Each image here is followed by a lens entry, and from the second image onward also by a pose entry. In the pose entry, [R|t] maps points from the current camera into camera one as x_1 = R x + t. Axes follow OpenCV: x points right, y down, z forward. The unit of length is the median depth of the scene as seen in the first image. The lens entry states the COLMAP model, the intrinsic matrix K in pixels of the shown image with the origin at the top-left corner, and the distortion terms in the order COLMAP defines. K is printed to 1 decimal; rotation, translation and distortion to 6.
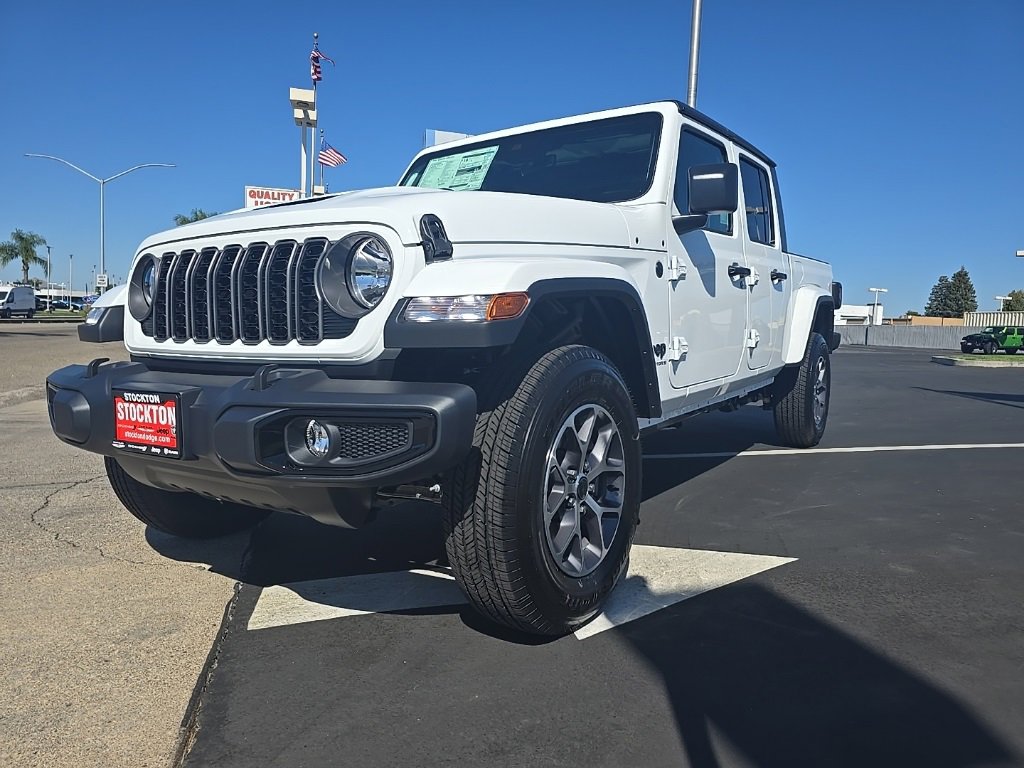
lens RADIAL K [[693.2, 0, 510.5], [0, 693.2, 380.3], [0, 0, 1]] dist [0.043240, -0.033646]
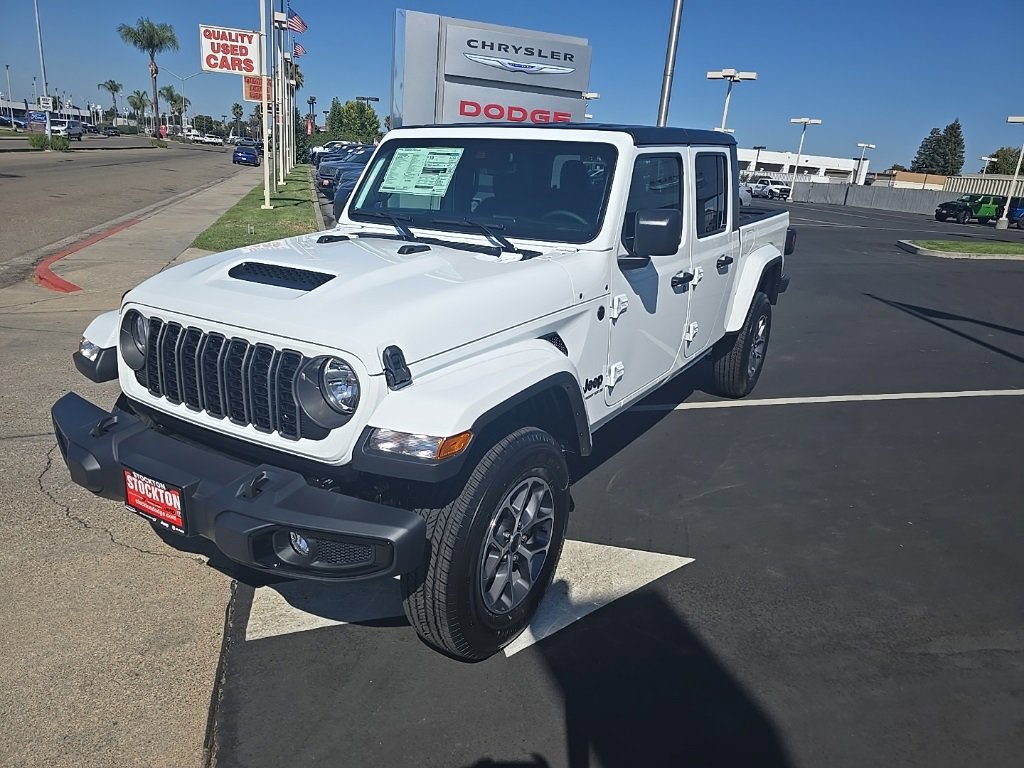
lens RADIAL K [[690.8, 0, 510.9], [0, 690.8, 380.7], [0, 0, 1]] dist [0.050805, -0.038643]
pose [[0.998606, 0.030718, 0.042920, 0.031844], [-0.039635, 0.973439, 0.225492, -0.386693], [-0.034853, -0.226879, 0.973299, -0.131964]]
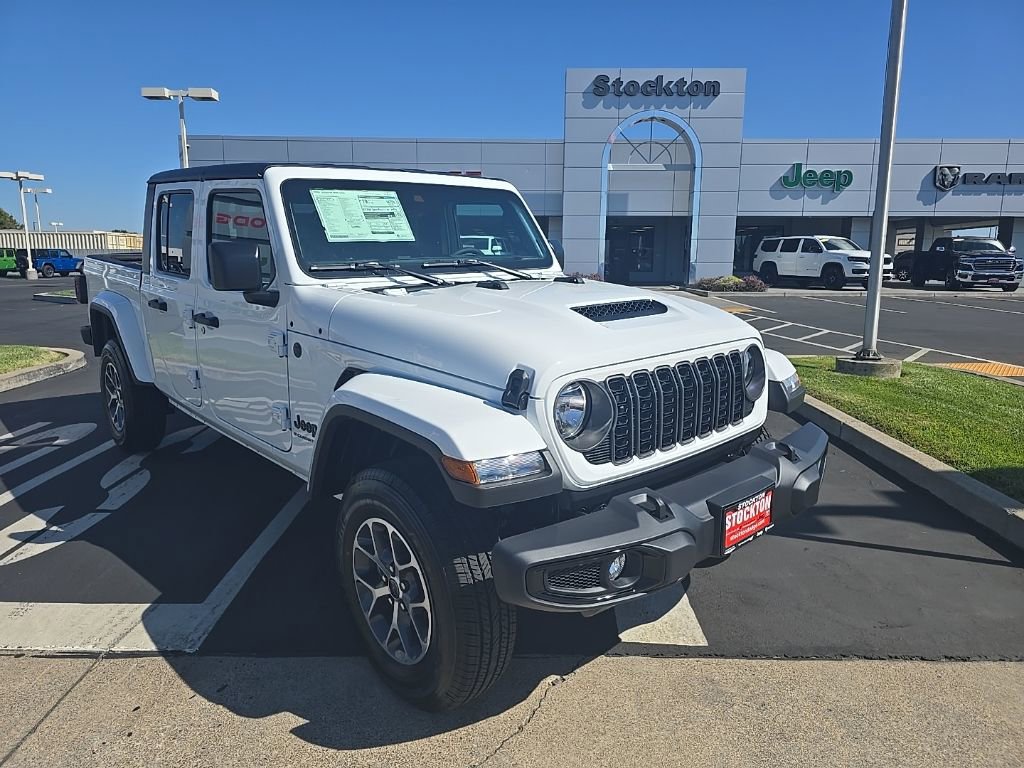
lens RADIAL K [[689.2, 0, 508.5], [0, 689.2, 379.4], [0, 0, 1]] dist [0.050979, -0.041990]
pose [[0.258916, -0.195419, 0.945925, -1.564197], [0.077882, 0.980355, 0.181214, -0.393245], [-0.962755, 0.026752, 0.269049, 0.955895]]
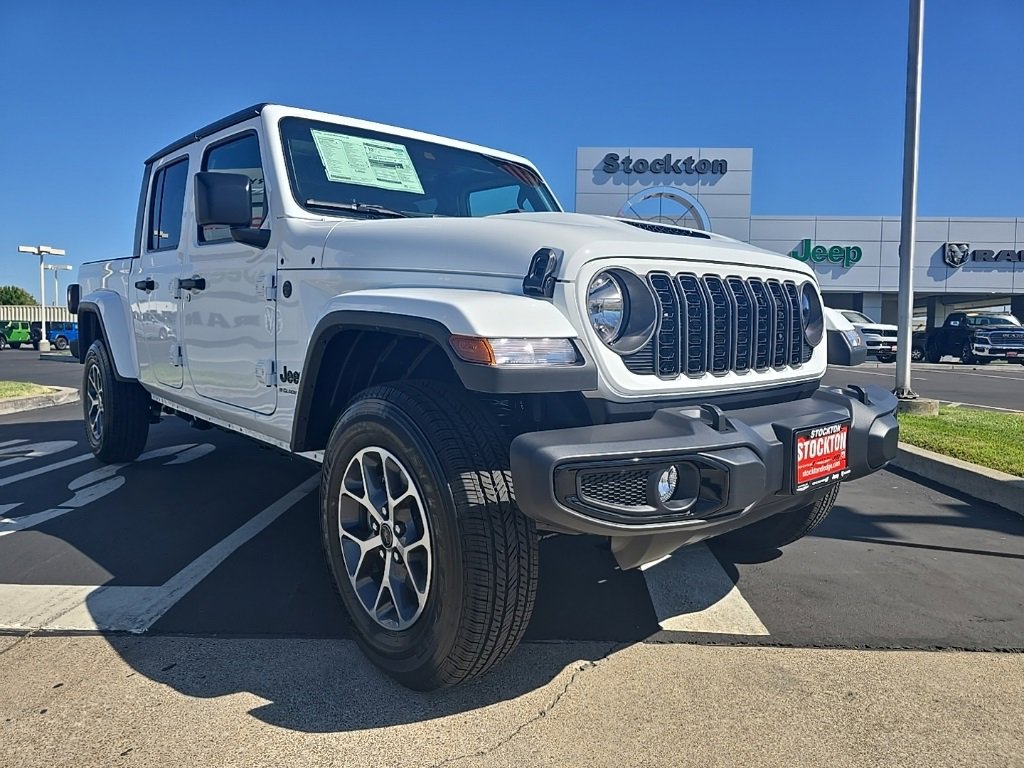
lens RADIAL K [[693.2, 0, 510.5], [0, 693.2, 380.3], [0, 0, 1]] dist [0.043240, -0.033646]
pose [[0.269356, -0.077784, 0.959894, -1.436819], [0.067732, 0.995795, 0.061687, -0.125758], [-0.960656, 0.048399, 0.273491, 1.027669]]
